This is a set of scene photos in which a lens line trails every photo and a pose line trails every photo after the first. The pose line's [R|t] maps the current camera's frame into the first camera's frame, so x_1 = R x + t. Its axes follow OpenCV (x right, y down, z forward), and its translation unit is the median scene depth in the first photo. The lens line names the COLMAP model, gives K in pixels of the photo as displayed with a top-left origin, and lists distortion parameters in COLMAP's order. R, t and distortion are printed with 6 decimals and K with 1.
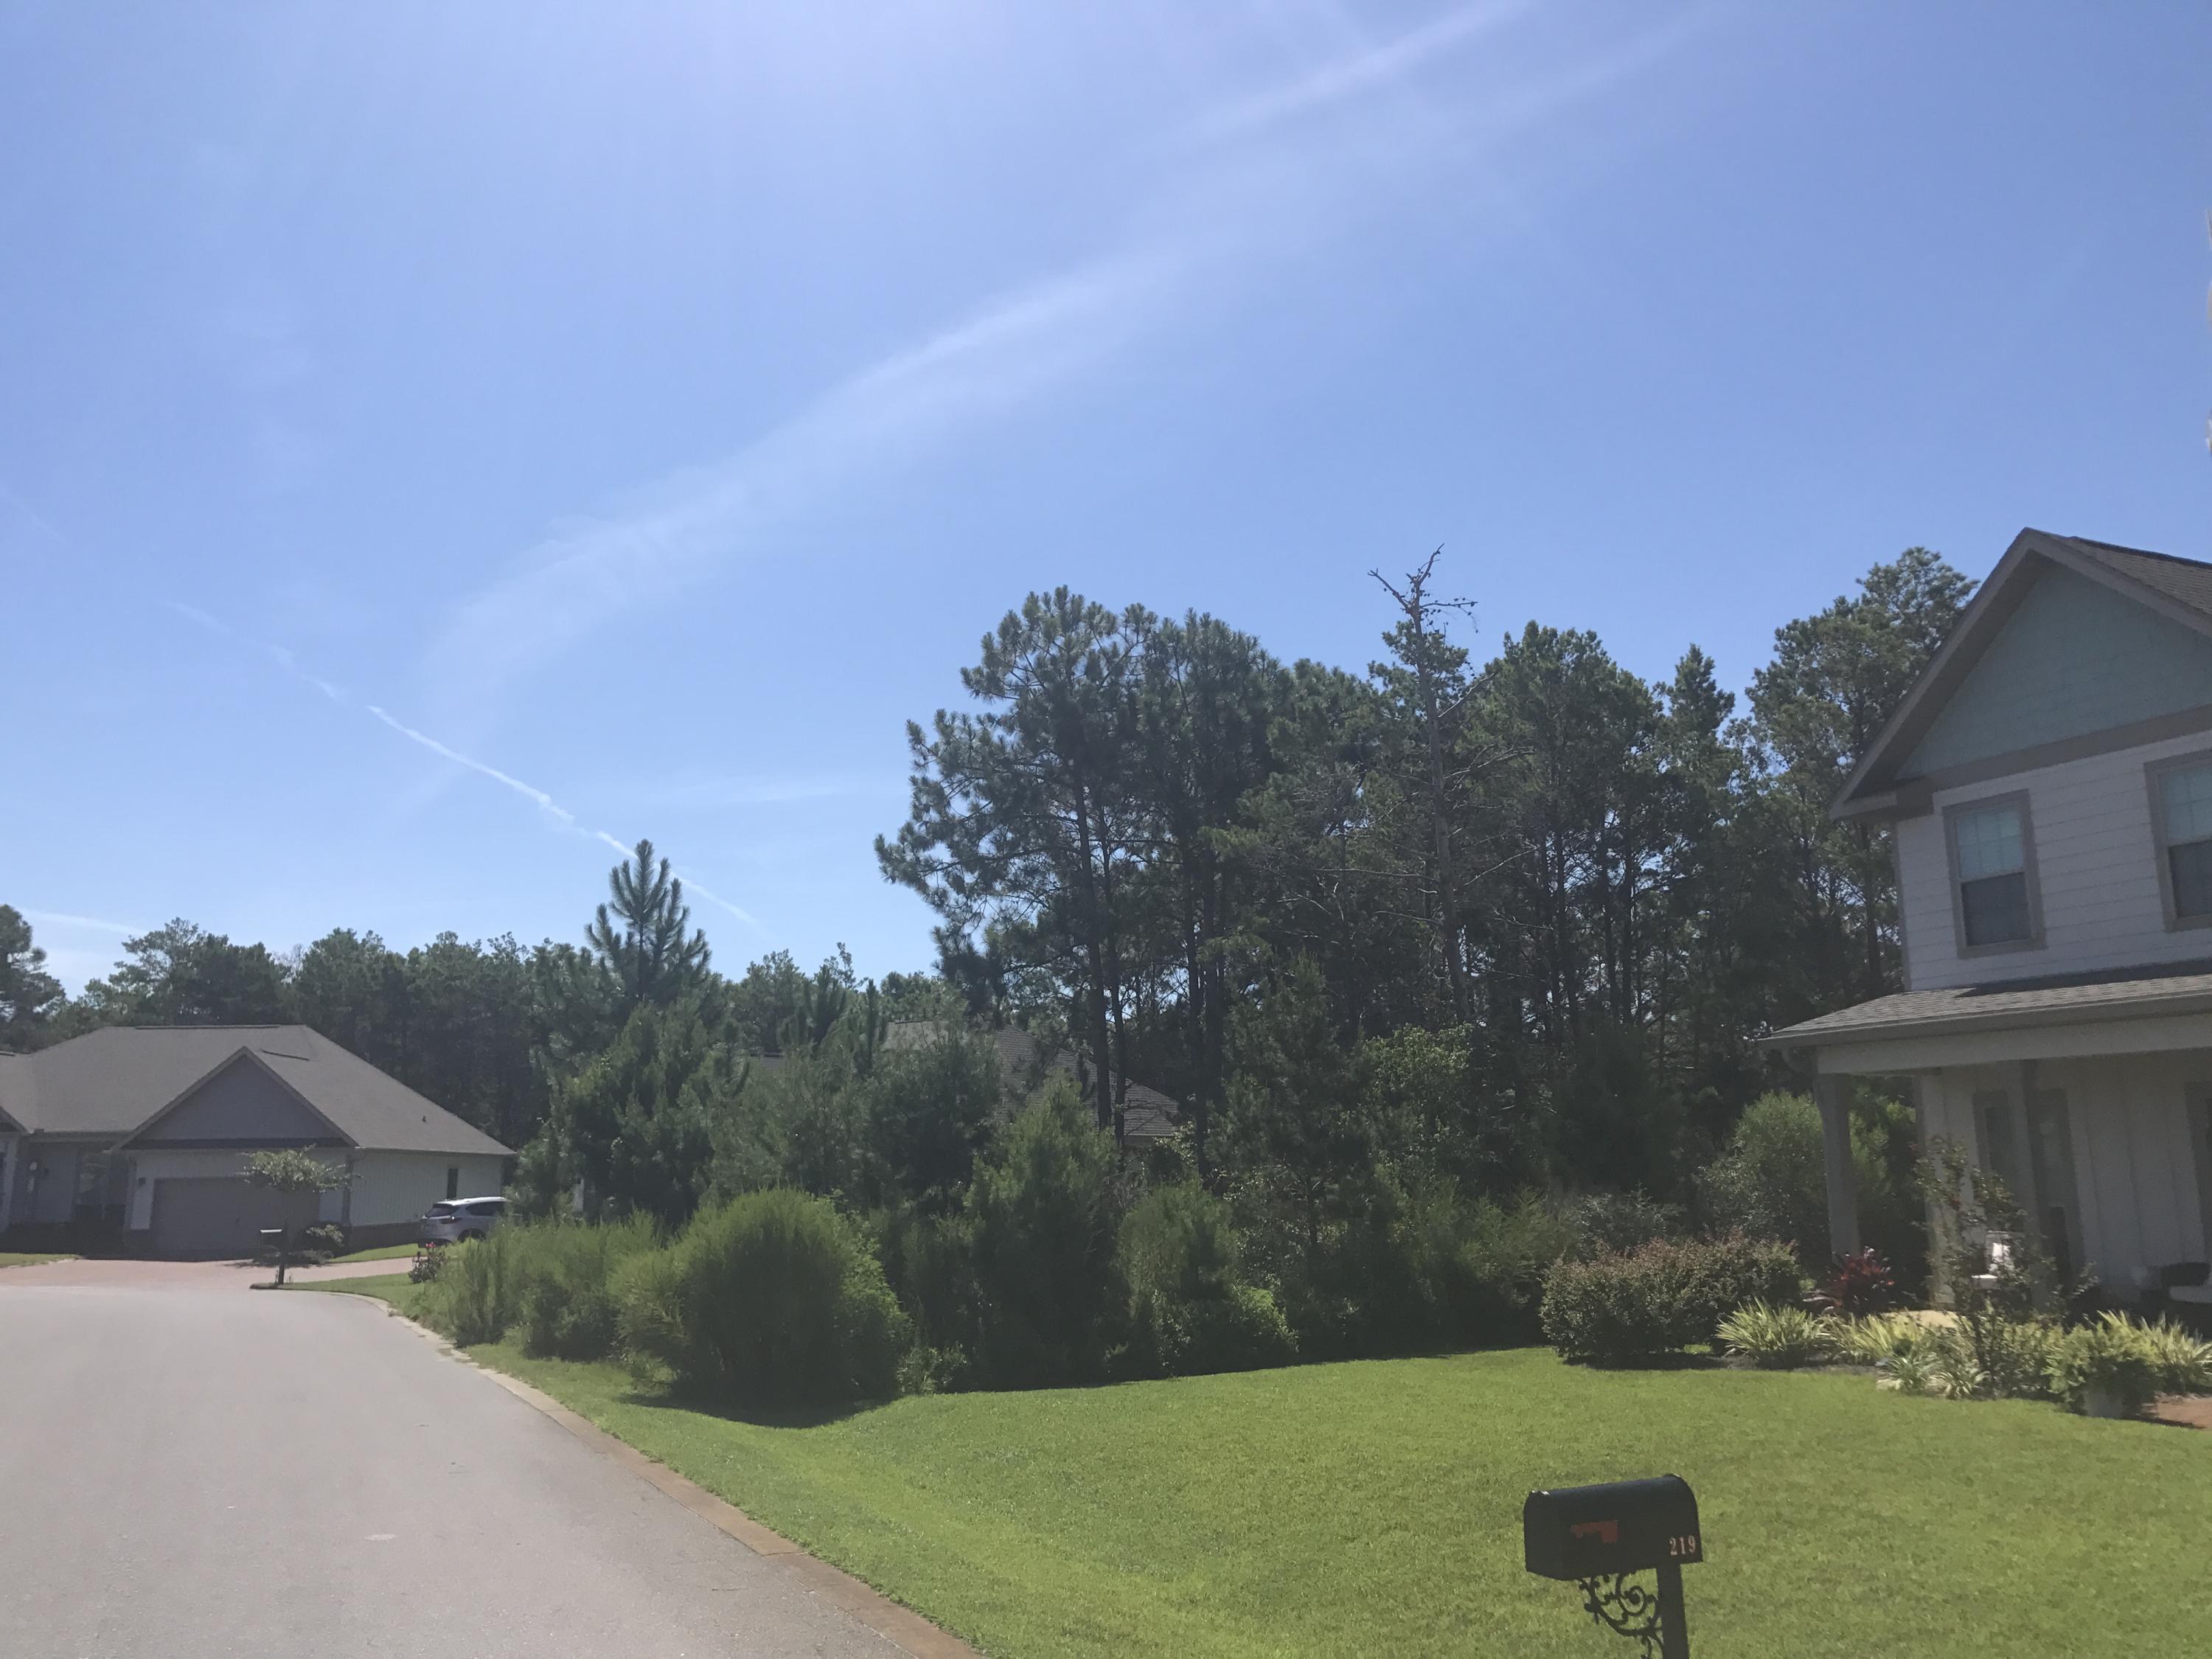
lens RADIAL K [[1773.3, 0, 1070.9], [0, 1773.3, 869.8], [0, 0, 1]] dist [0.028359, -0.026411]
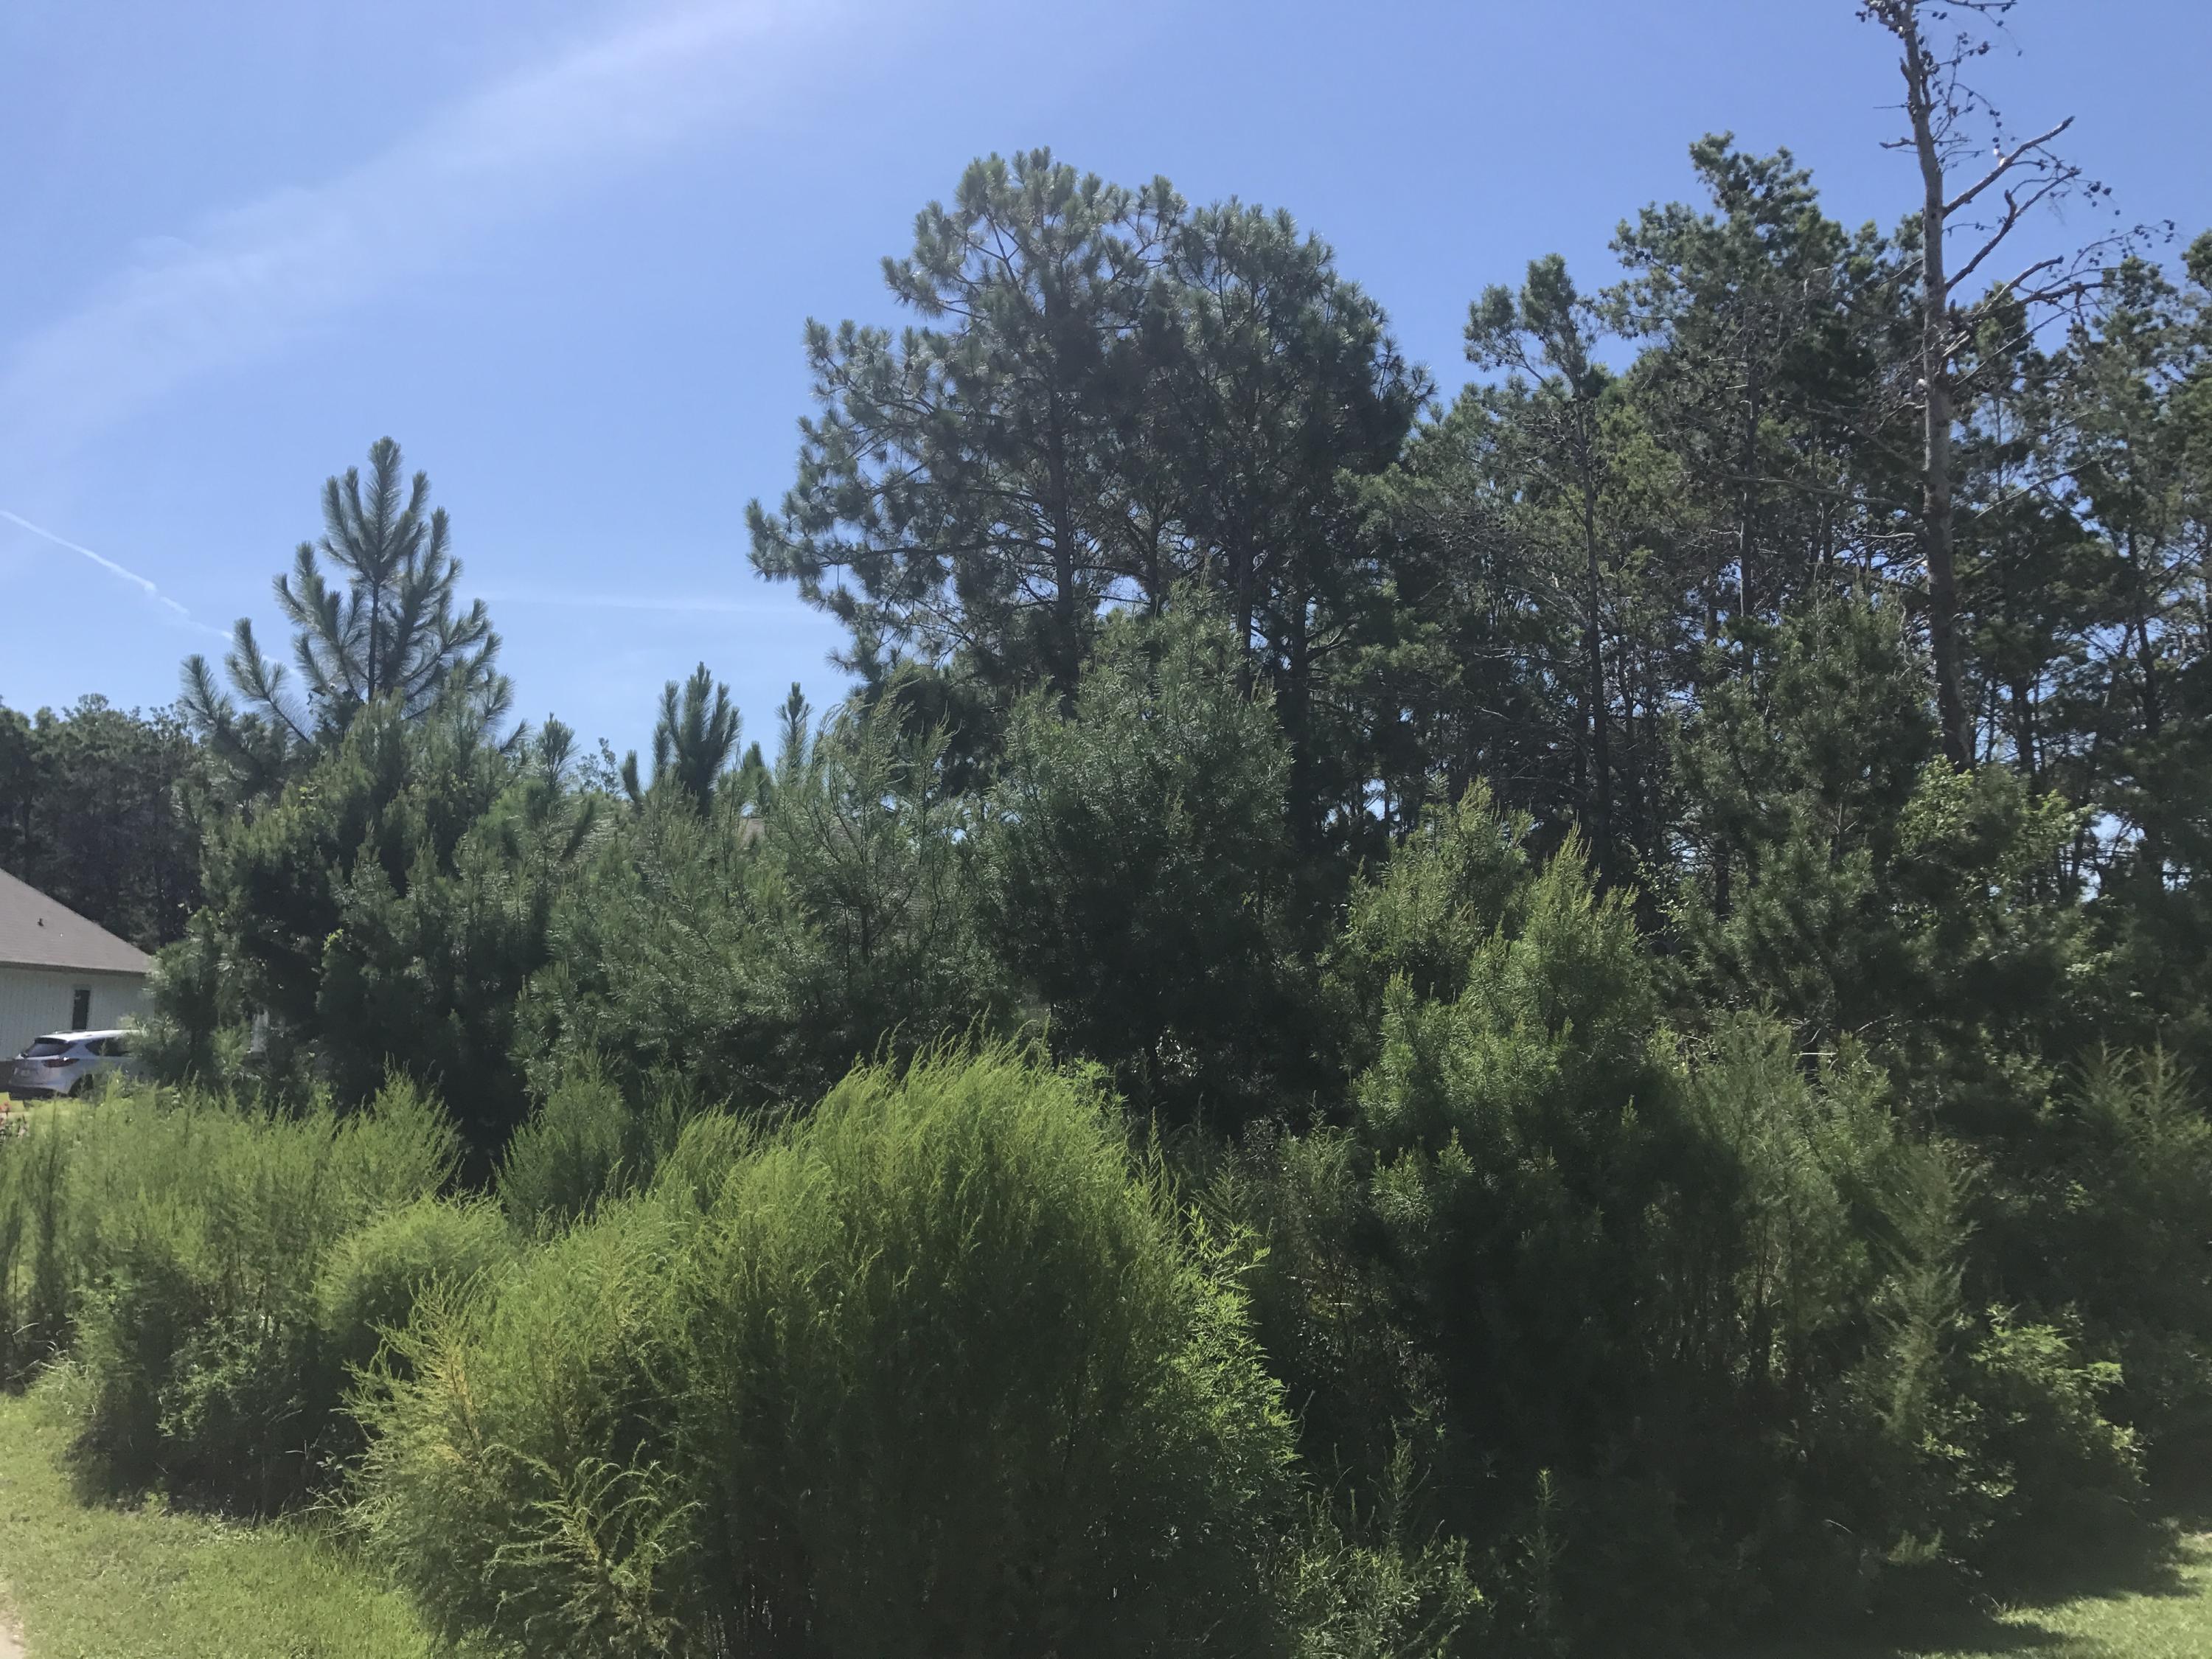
lens RADIAL K [[1773.3, 0, 1099.6], [0, 1773.3, 839.7], [0, 0, 1]] dist [0.028359, -0.026411]
pose [[0.985439, 0.039326, 0.165419, -0.085237], [-0.050782, 0.996553, 0.065604, 0.055535], [-0.162269, -0.073049, 0.984039, 0.318354]]
